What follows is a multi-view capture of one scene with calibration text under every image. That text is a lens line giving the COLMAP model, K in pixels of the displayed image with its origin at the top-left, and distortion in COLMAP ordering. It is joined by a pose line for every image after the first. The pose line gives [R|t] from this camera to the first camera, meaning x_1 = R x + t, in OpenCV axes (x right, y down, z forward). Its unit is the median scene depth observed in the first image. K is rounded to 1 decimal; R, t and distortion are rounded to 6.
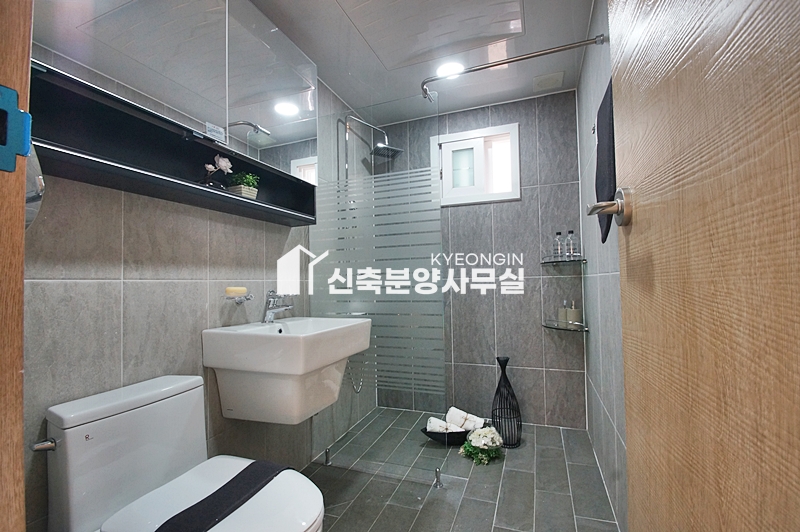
lens RADIAL K [[356.4, 0, 400.6], [0, 356.4, 267.3], [0, 0, 1]] dist [-0.004375, -0.004088]
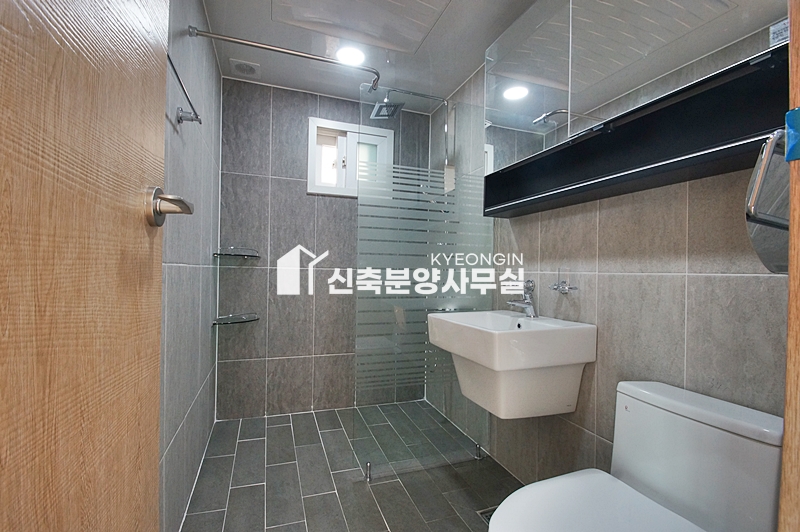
lens RADIAL K [[354.4, 0, 399.7], [0, 354.4, 269.7], [0, 0, 1]] dist [-0.003422, -0.000195]
pose [[-0.756811, -0.000155, -0.653634, 0.466618], [0.011895, 0.999831, -0.014011, 0.031844], [0.653526, -0.018378, -0.756681, 1.287371]]
